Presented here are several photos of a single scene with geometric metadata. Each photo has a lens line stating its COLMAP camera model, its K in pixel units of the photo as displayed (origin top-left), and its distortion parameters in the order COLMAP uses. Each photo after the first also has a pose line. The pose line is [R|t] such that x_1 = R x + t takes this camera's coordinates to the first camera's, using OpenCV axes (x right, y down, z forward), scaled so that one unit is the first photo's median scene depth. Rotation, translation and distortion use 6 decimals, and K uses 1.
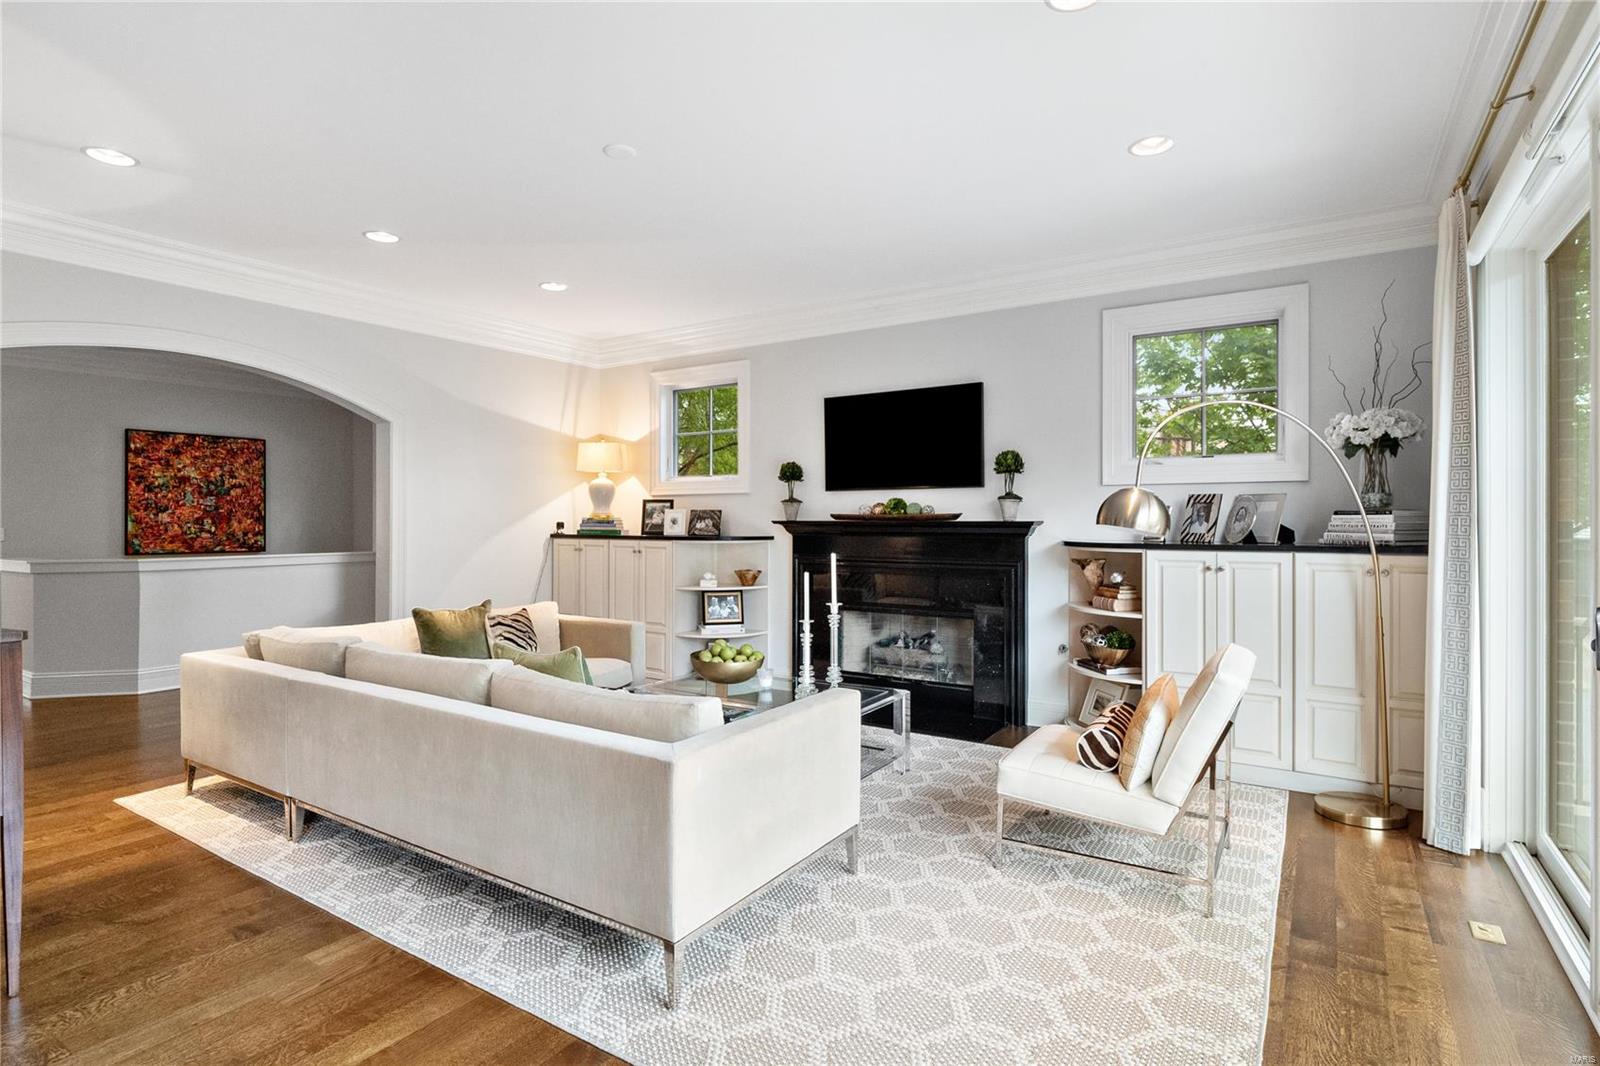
lens RADIAL K [[802.9, 0, 799.7], [0, 802.9, 531.1], [0, 0, 1]] dist [-0.013980, -0.003848]
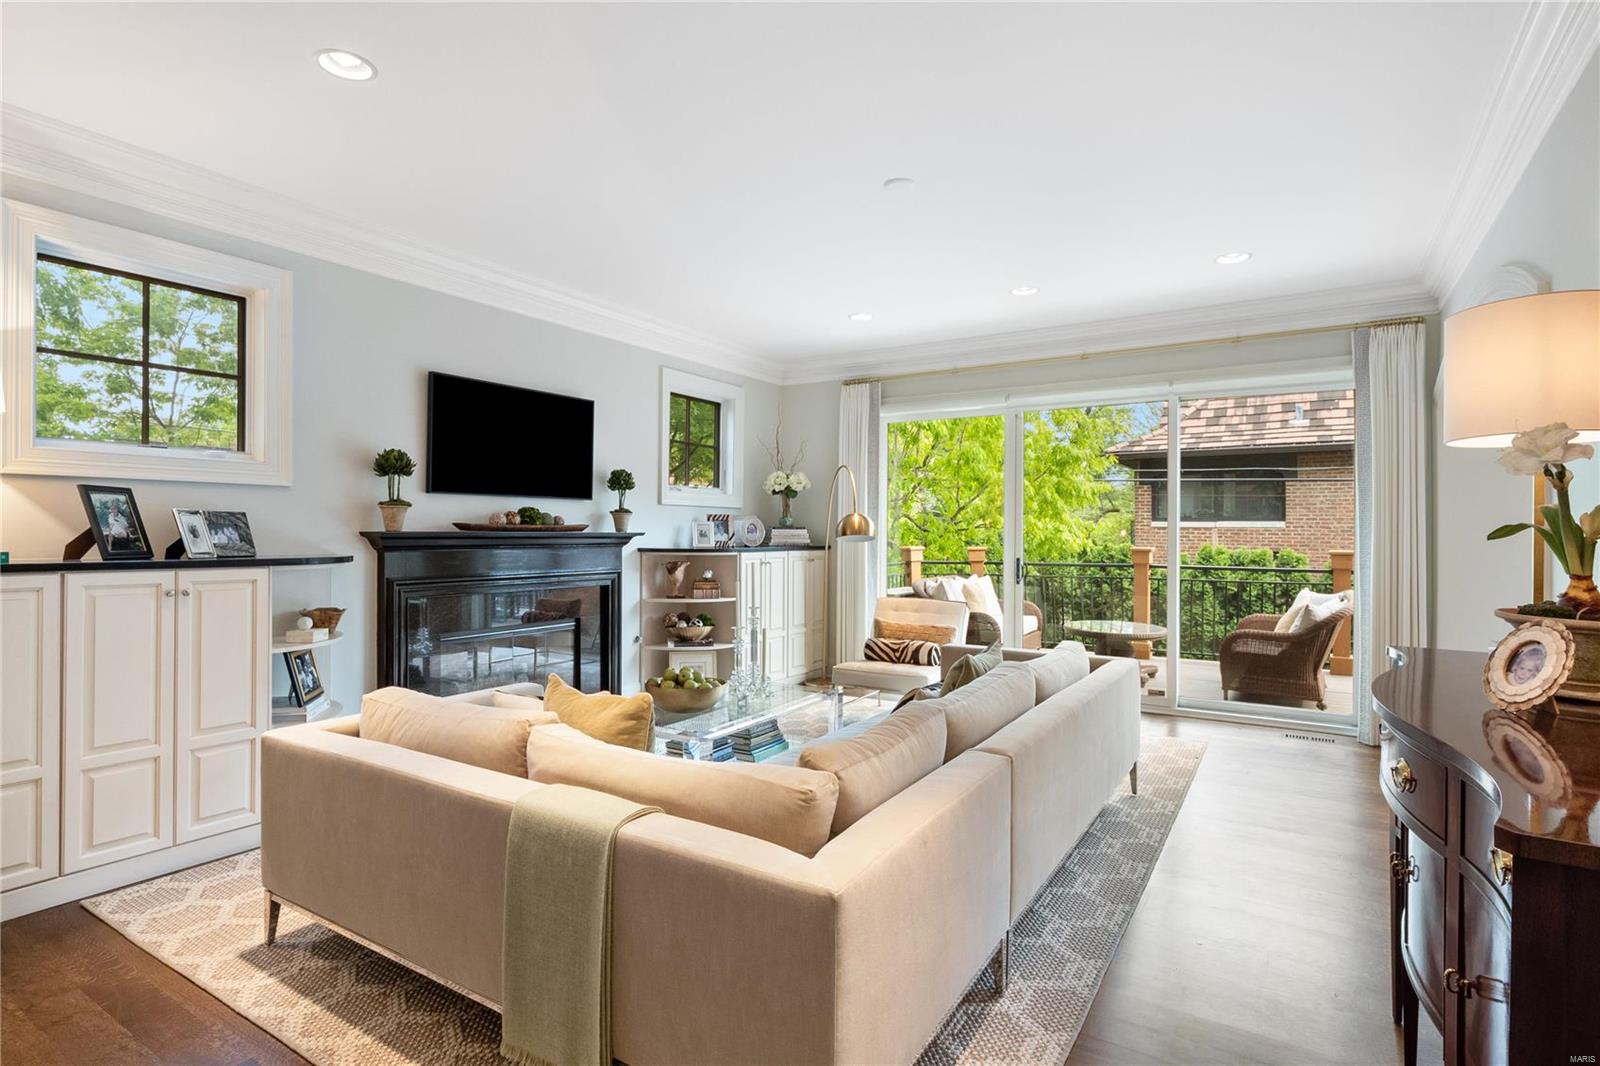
lens RADIAL K [[802.9, 0, 795.7], [0, 802.9, 536.4], [0, 0, 1]] dist [-0.013980, -0.003848]
pose [[-0.013524, 0.001099, 0.999908, -0.842770], [0.018091, 0.999836, -0.000854, -0.001568], [-0.999745, 0.018078, -0.013542, 0.754028]]
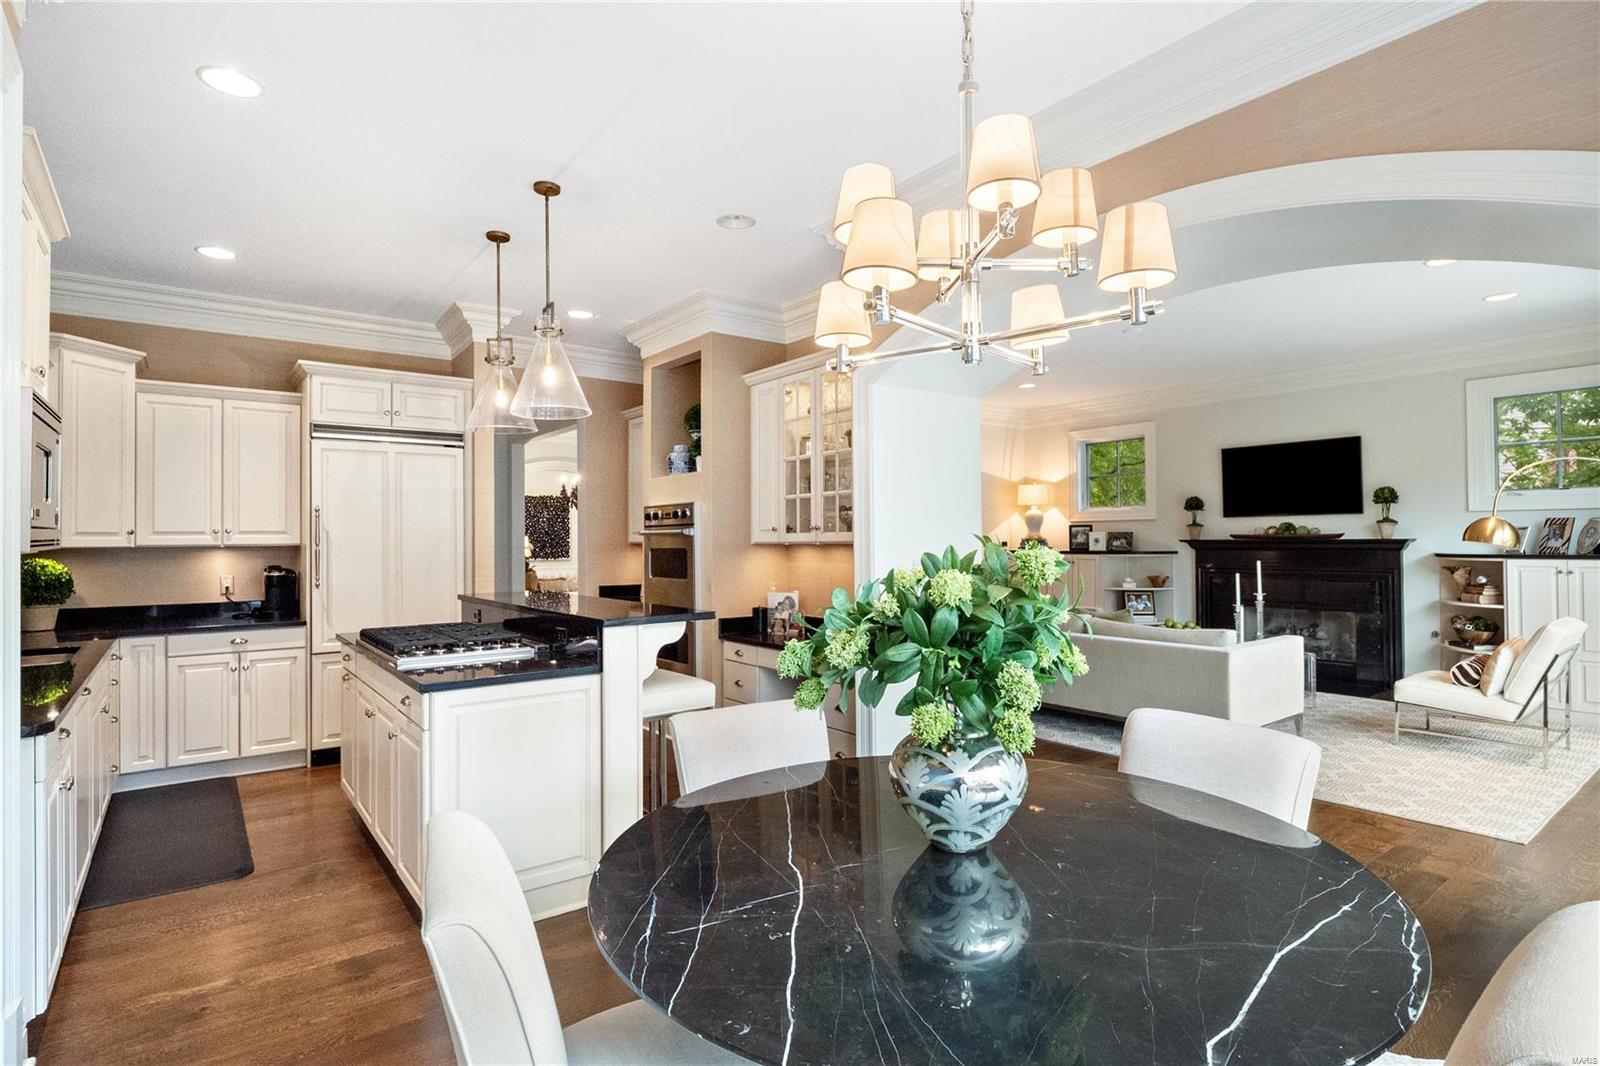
lens RADIAL K [[802.9, 0, 801.5], [0, 802.9, 534.2], [0, 0, 1]] dist [-0.013980, -0.003848]
pose [[0.941410, -0.009837, -0.337122, -0.208966], [0.003337, 0.999797, -0.019855, 0.003138], [0.337249, 0.017566, 0.941252, -0.579653]]
